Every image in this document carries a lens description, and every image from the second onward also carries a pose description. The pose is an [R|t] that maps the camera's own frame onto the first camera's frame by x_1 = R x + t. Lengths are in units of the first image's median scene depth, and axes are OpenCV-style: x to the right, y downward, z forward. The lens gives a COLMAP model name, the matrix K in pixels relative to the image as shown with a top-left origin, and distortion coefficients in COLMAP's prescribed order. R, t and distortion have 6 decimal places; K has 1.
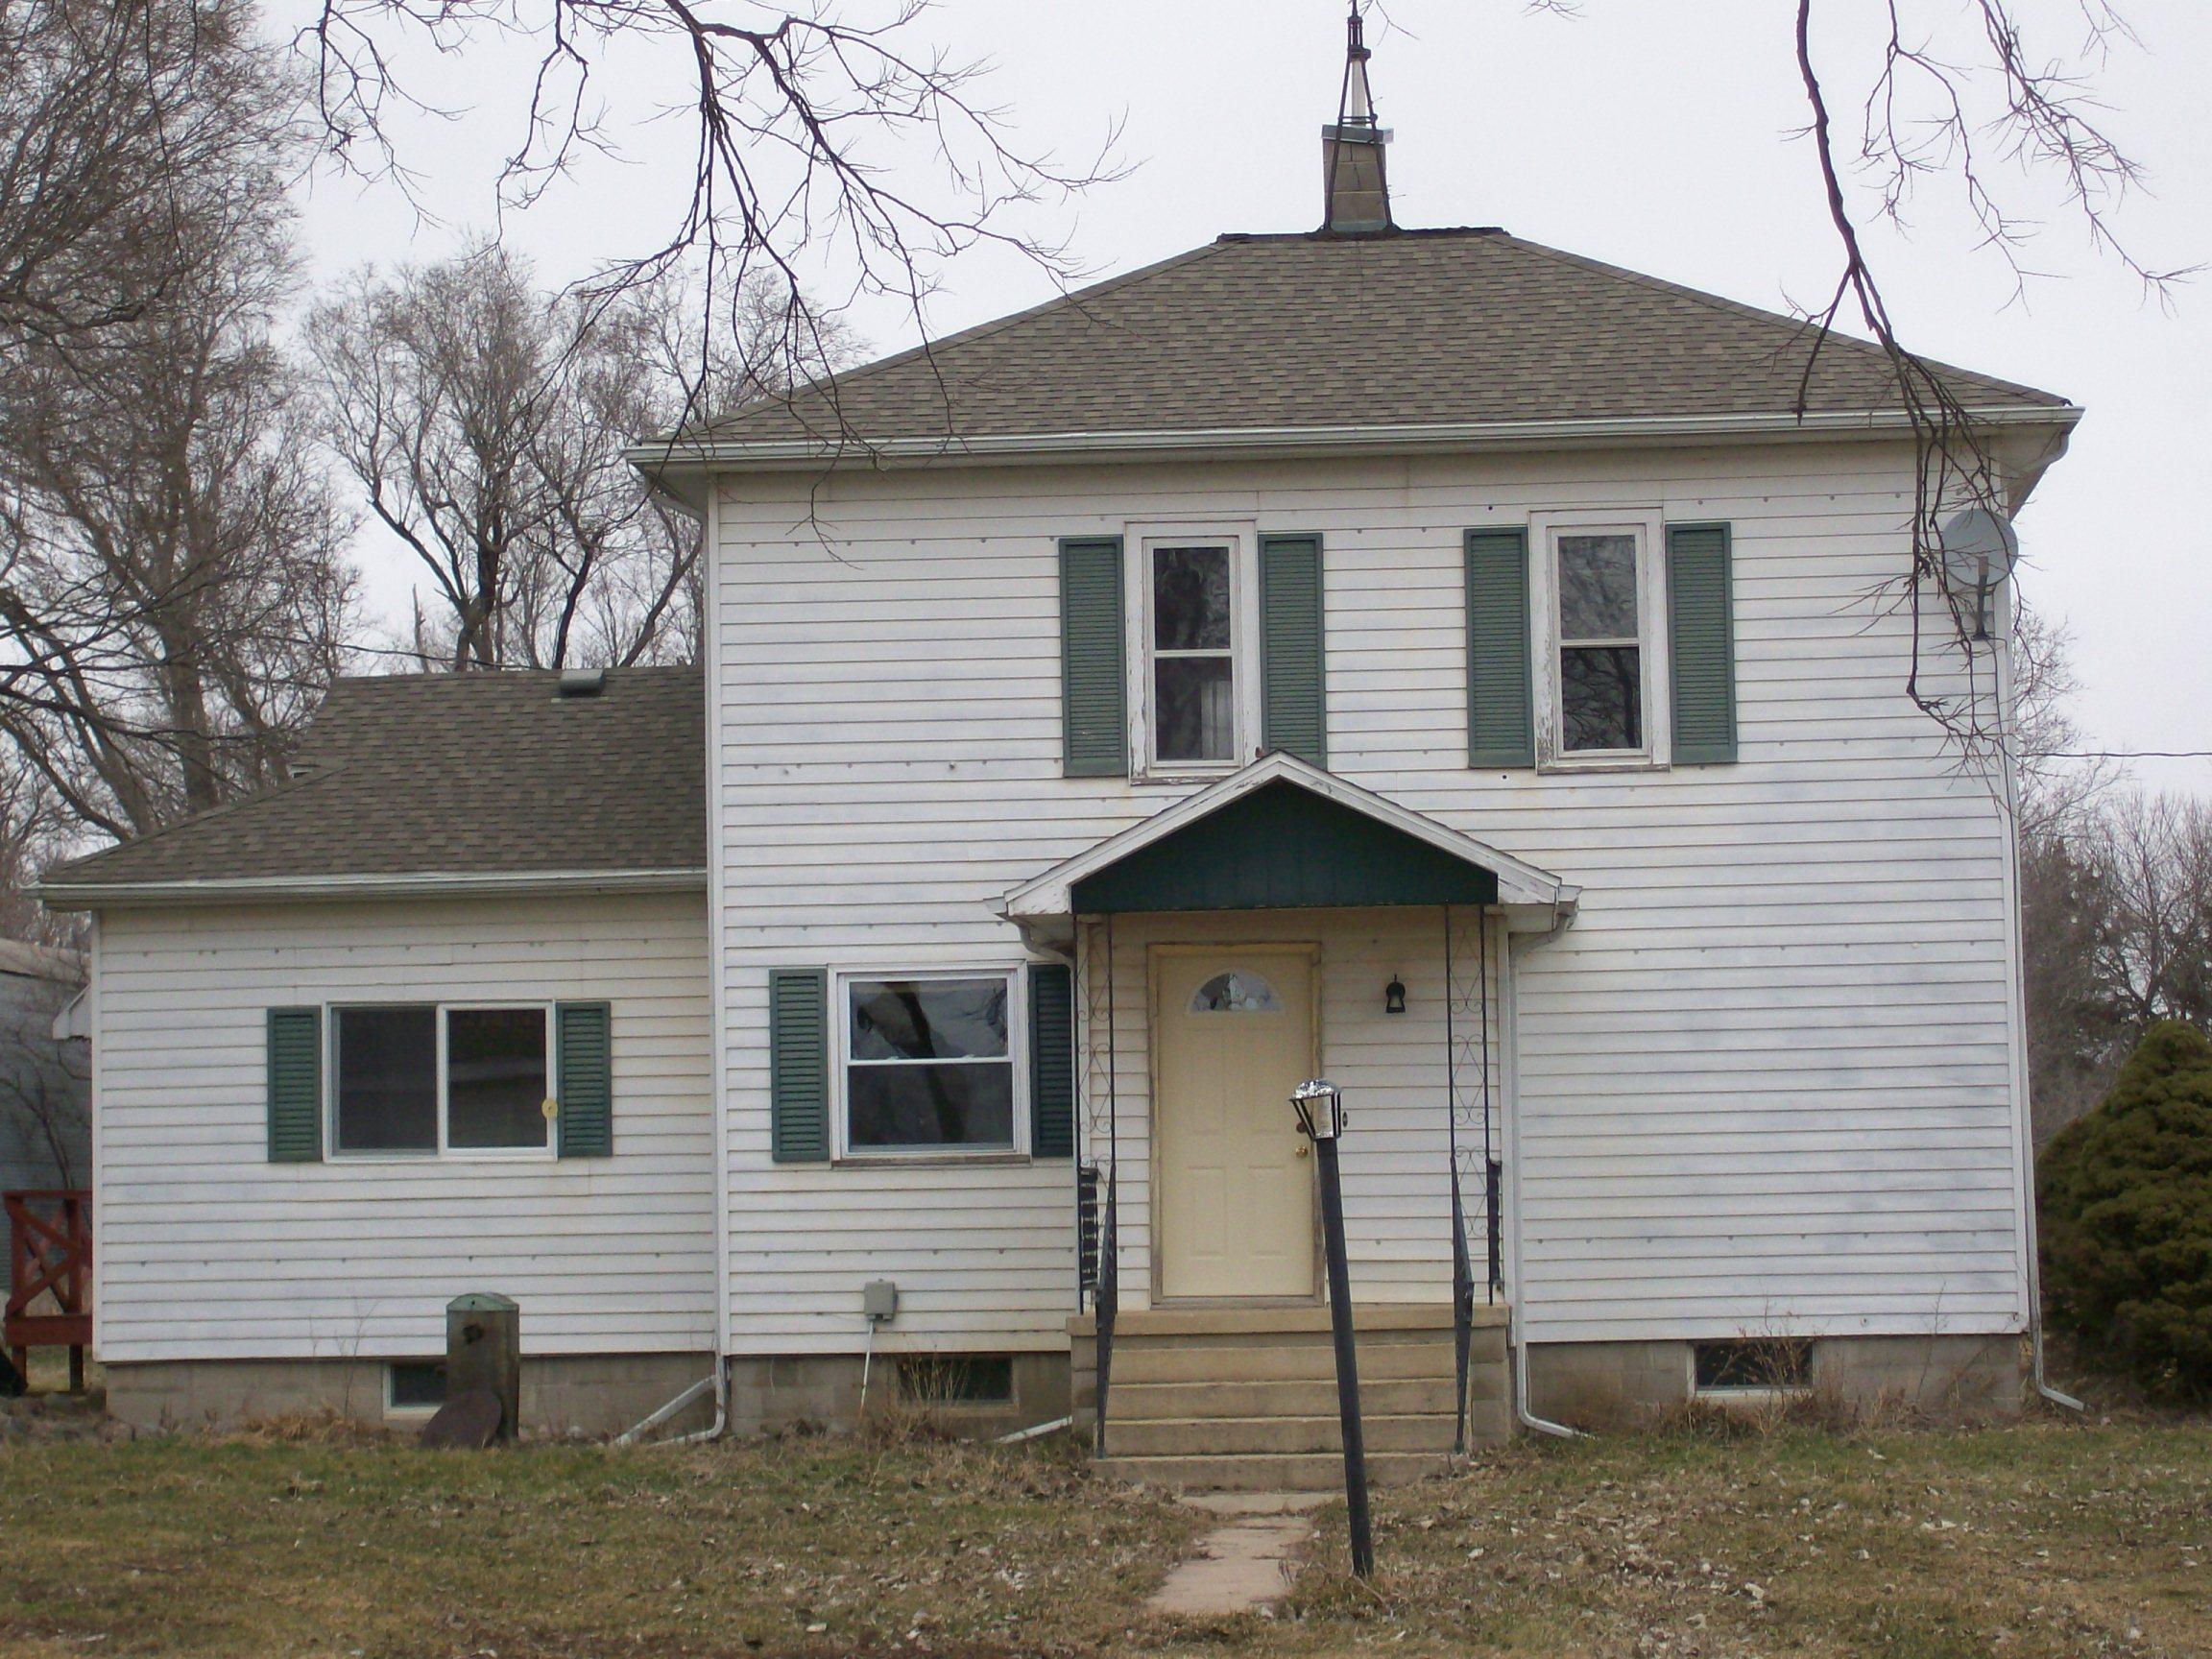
lens RADIAL K [[5721.1, 0, 1105.2], [0, 5721.1, 836.1], [0, 0, 1]] dist [-0.098589, 0.000000]
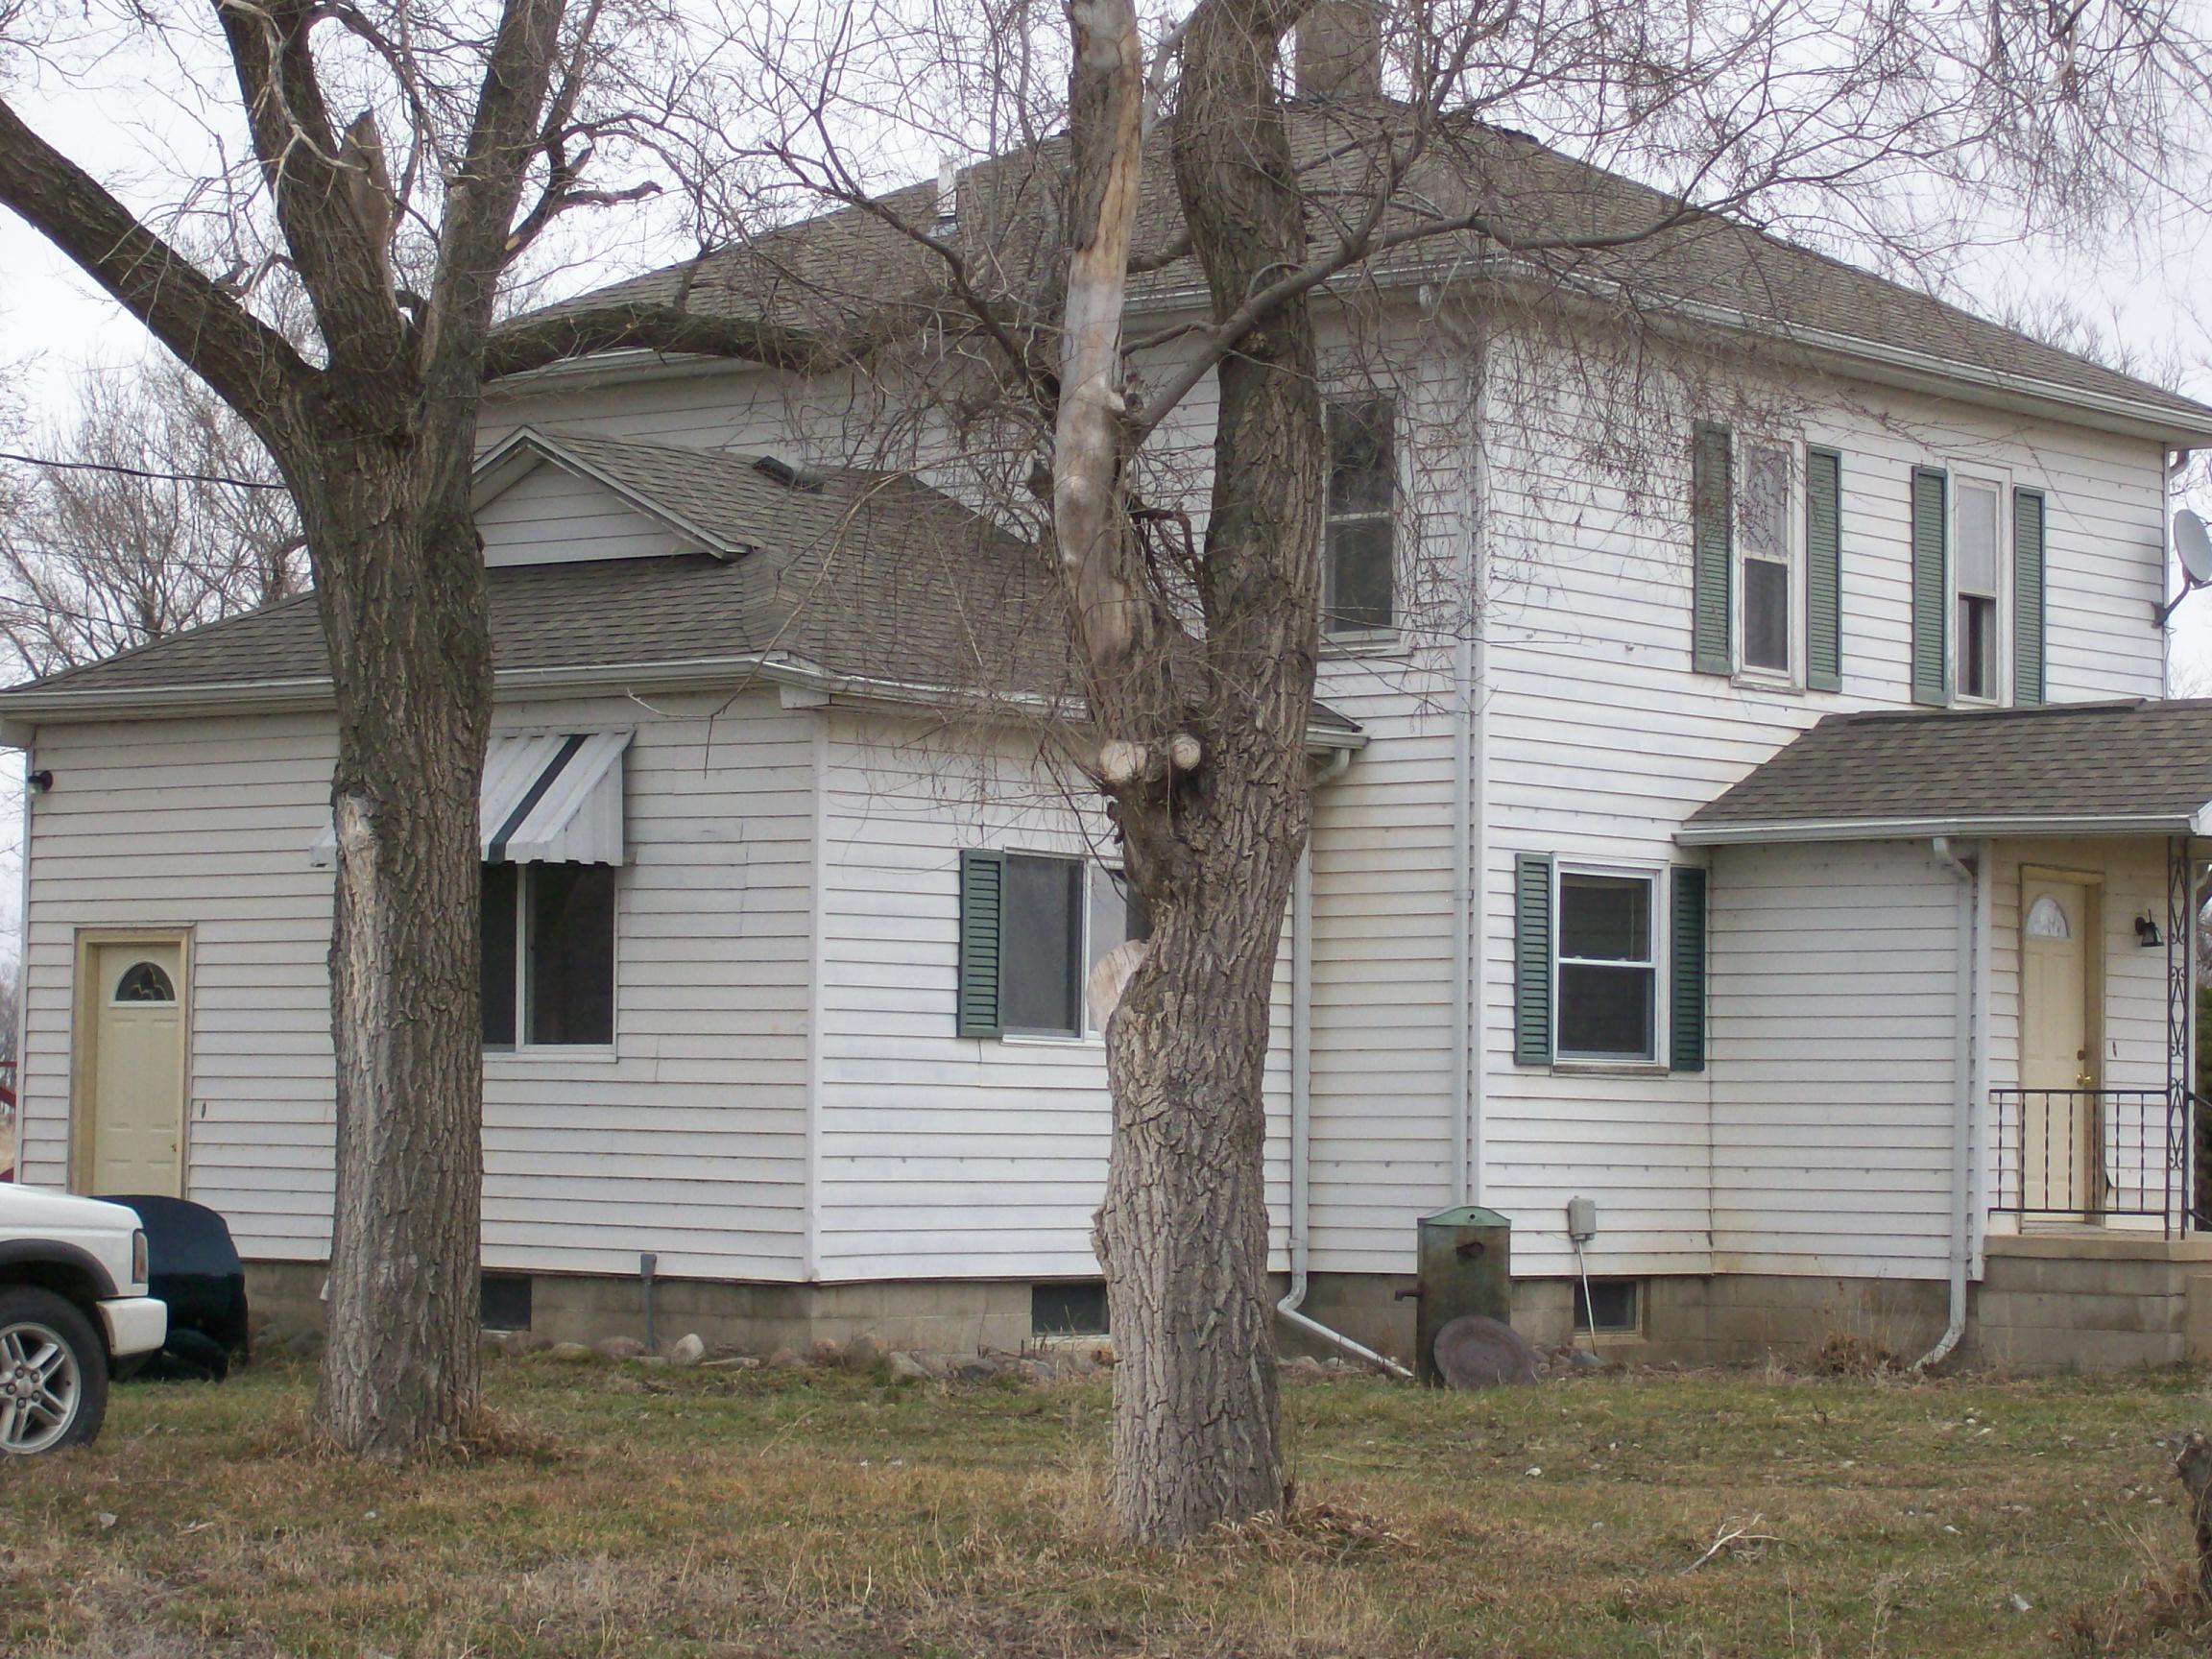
lens RADIAL K [[5721.1, 0, 1105.4], [0, 5721.1, 828.7], [0, 0, 1]] dist [-0.098589, 0.000000]
pose [[0.568355, 0.071390, 0.819680, -0.842214], [-0.080518, 0.996273, -0.030940, 0.053012], [-0.818834, -0.048415, 0.571985, 0.537501]]
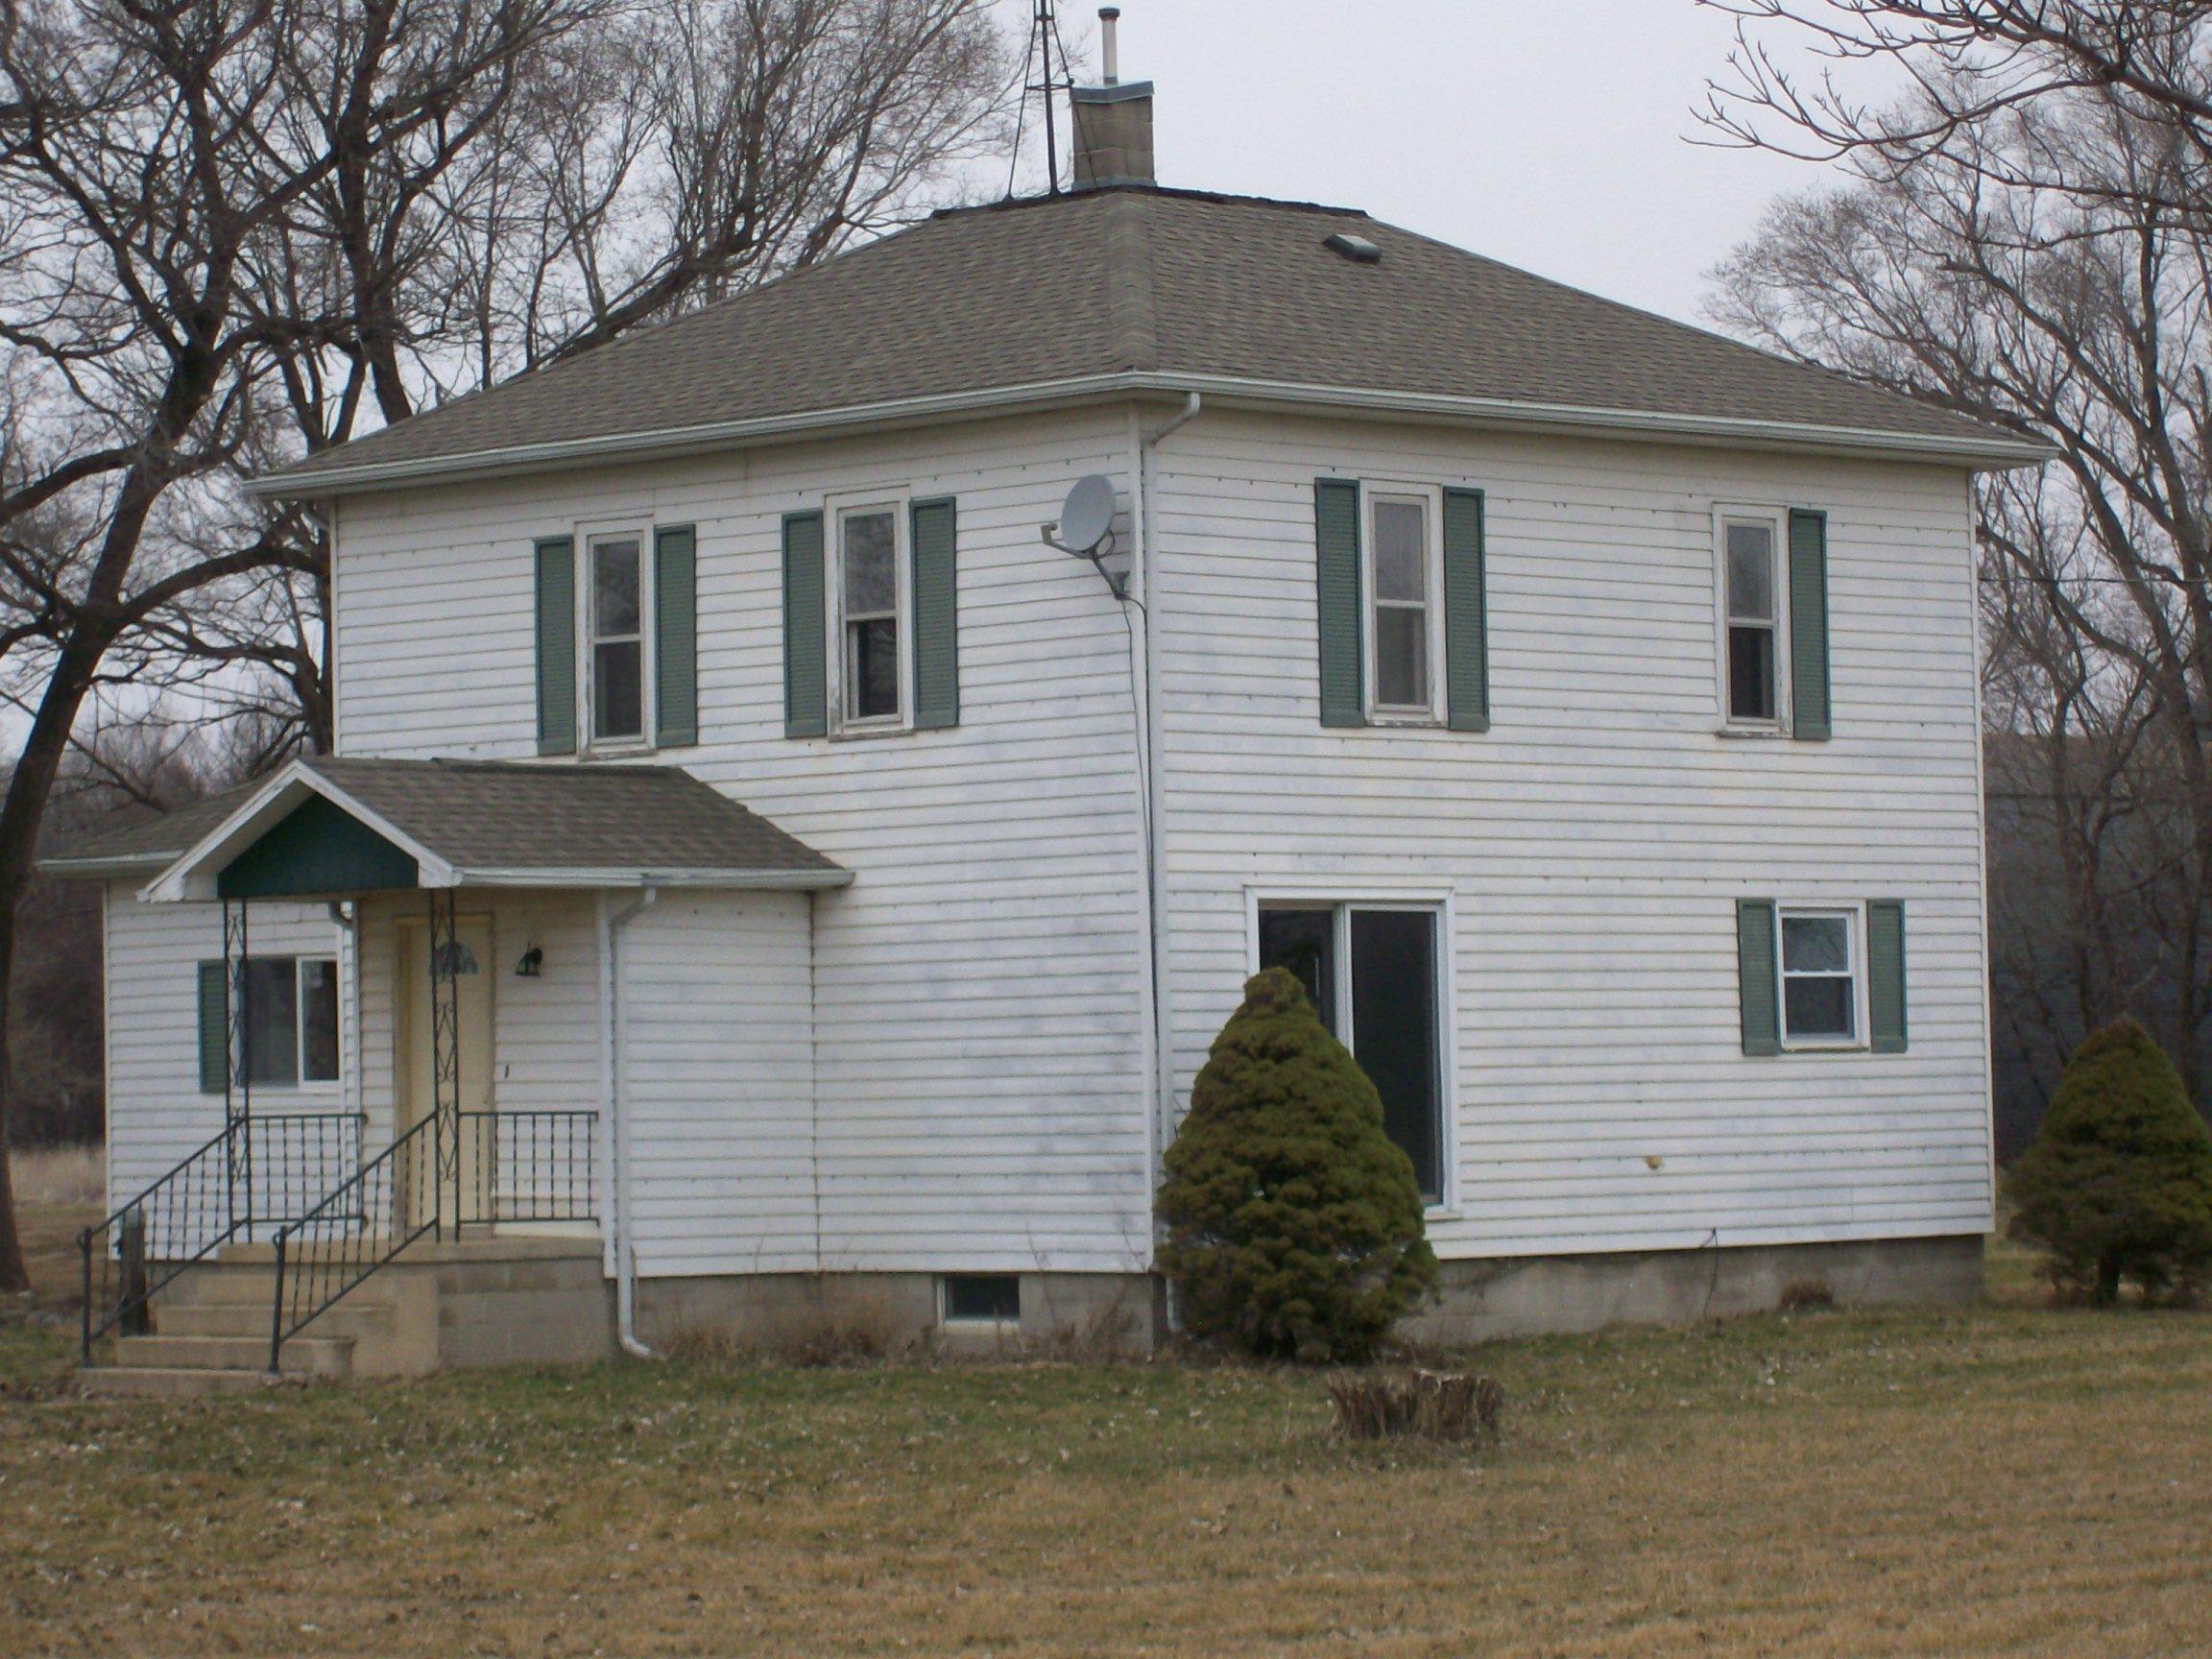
lens RADIAL K [[7003.1, 0, 1098.1], [0, 7003.1, 822.2], [0, 0, 1]] dist [-0.072590, 0.000000]
pose [[0.761618, -0.022190, -0.647646, 0.960900], [0.050614, 0.998397, 0.025313, -0.026337], [0.646046, -0.052059, 0.761521, 0.032940]]
